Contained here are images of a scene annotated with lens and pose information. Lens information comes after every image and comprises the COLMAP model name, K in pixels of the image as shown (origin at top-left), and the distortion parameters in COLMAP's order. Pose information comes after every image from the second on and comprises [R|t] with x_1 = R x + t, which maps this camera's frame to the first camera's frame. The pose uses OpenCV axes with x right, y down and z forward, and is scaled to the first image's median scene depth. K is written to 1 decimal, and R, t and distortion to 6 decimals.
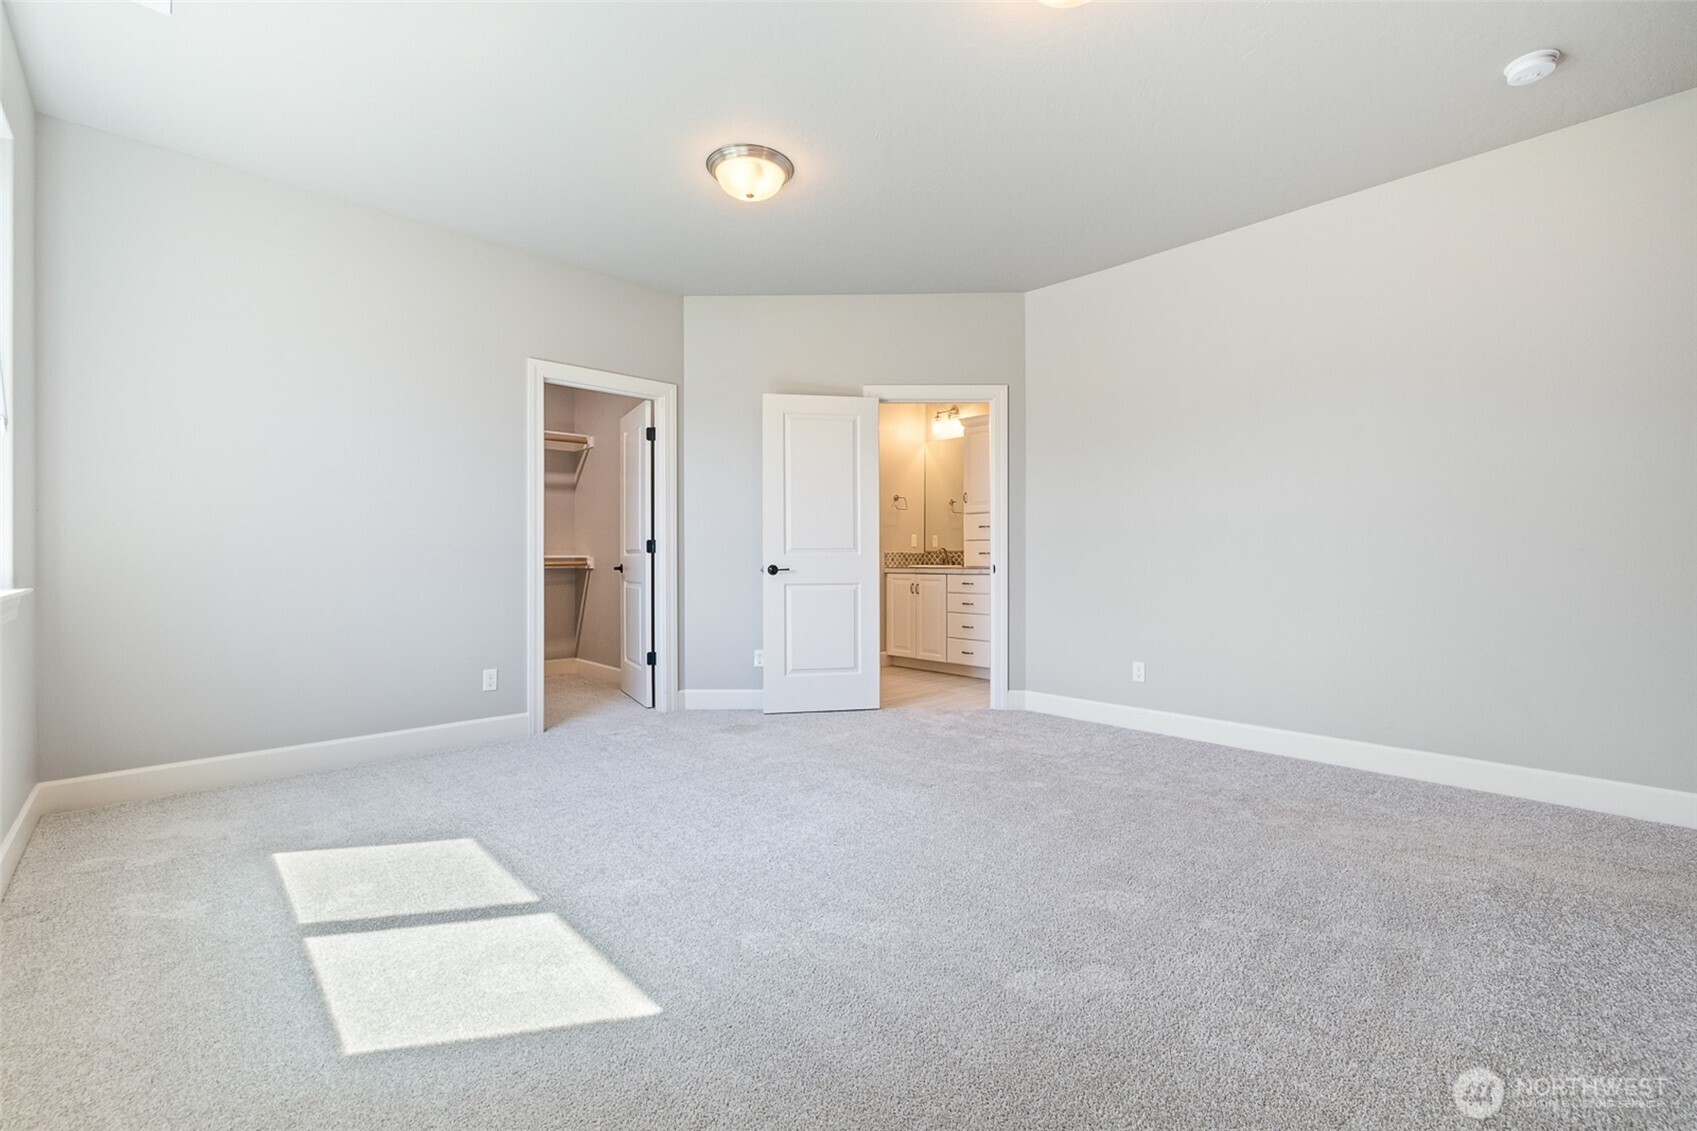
lens RADIAL K [[718.8, 0, 847.8], [0, 718.8, 554.3], [0, 0, 1]] dist [-0.004007, 0.000238]
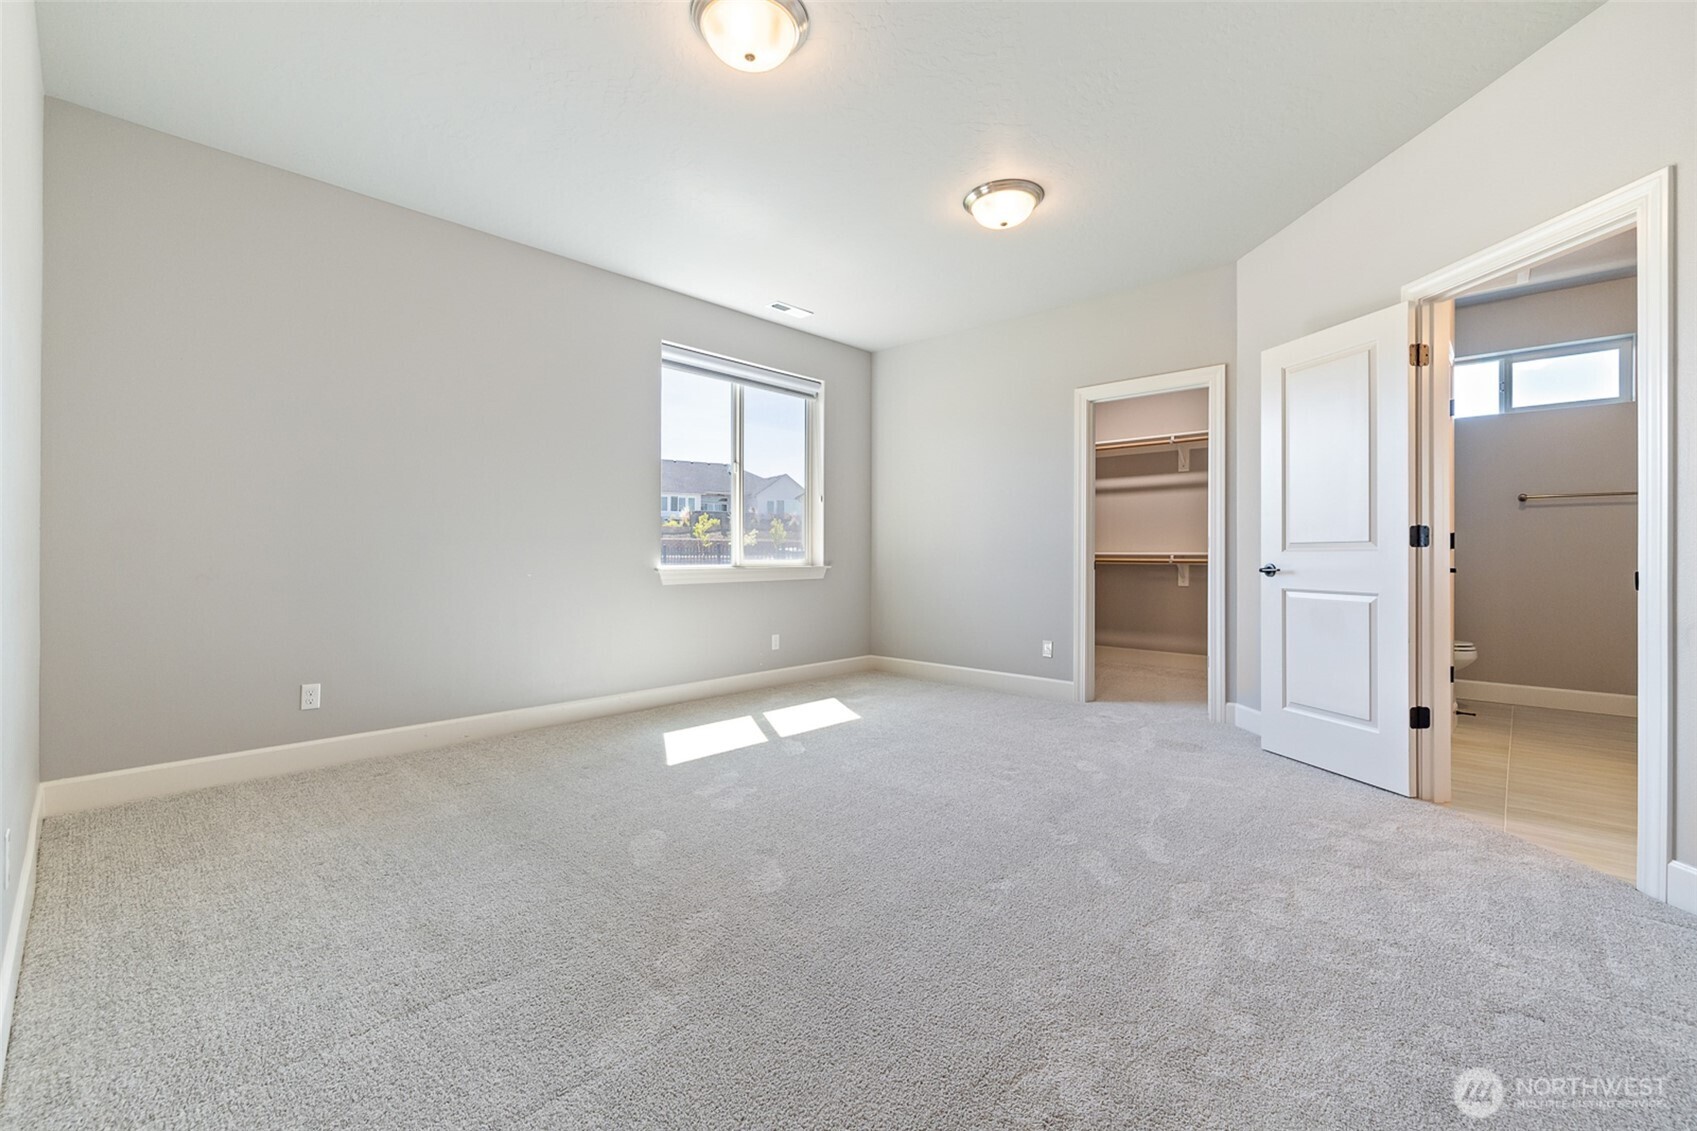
lens RADIAL K [[718.8, 0, 847.7], [0, 718.8, 558.8], [0, 0, 1]] dist [-0.004007, 0.000238]
pose [[0.063125, 0.010043, -0.997955, 0.693362], [-0.000539, 0.999950, 0.010029, 0.001039], [0.998005, -0.000096, 0.063127, 0.515055]]
